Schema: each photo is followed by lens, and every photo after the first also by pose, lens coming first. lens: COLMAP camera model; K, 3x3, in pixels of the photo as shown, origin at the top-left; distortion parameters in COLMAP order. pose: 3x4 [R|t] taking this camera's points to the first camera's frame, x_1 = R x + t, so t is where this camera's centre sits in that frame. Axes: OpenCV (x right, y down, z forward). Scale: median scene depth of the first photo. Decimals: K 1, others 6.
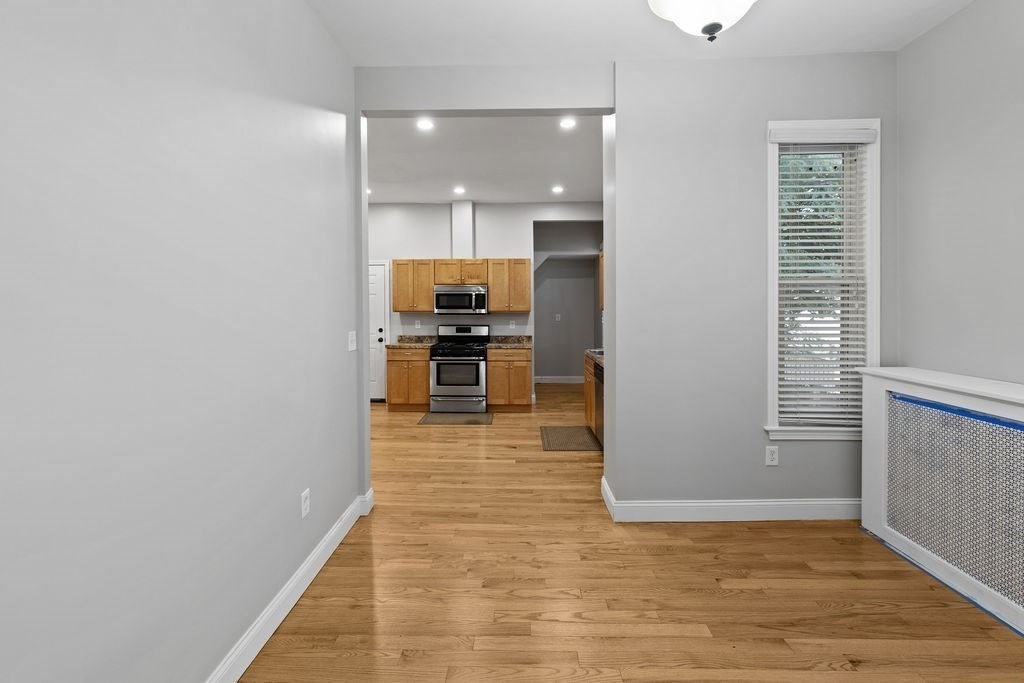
lens RADIAL K [[443.3, 0, 514.6], [0, 443.3, 322.1], [0, 0, 1]] dist [0.003011, 0.001070]
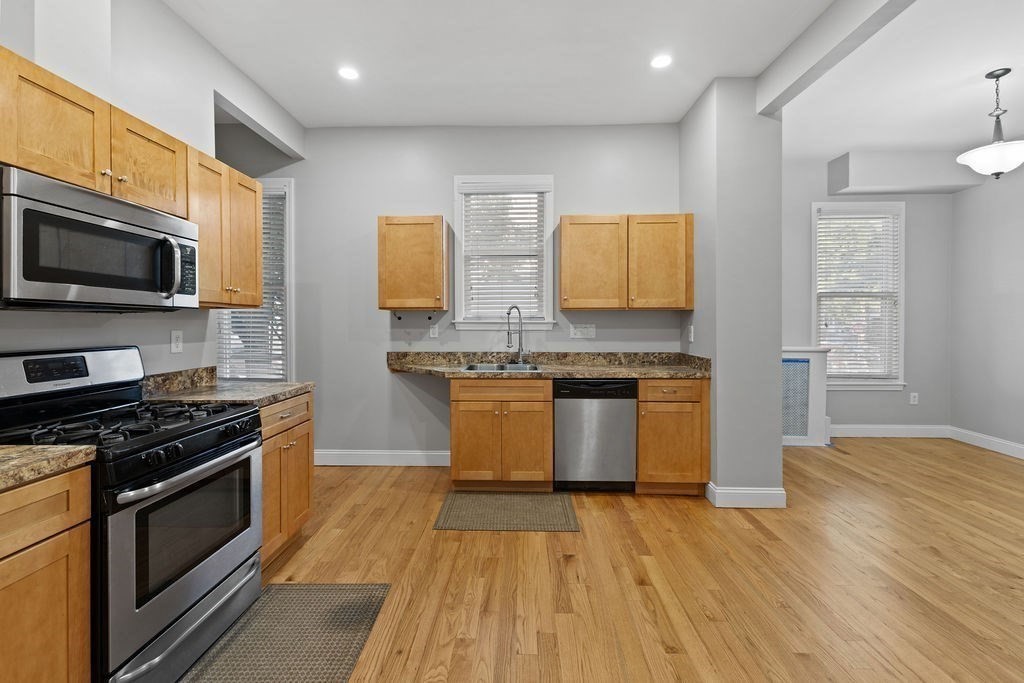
lens RADIAL K [[443.3, 0, 509.0], [0, 443.3, 322.7], [0, 0, 1]] dist [0.003011, 0.001070]
pose [[0.011344, 0.001207, 0.999935, -0.405026], [0.026319, 0.999652, -0.001506, -0.002379], [-0.999589, 0.026334, 0.011309, 0.790925]]
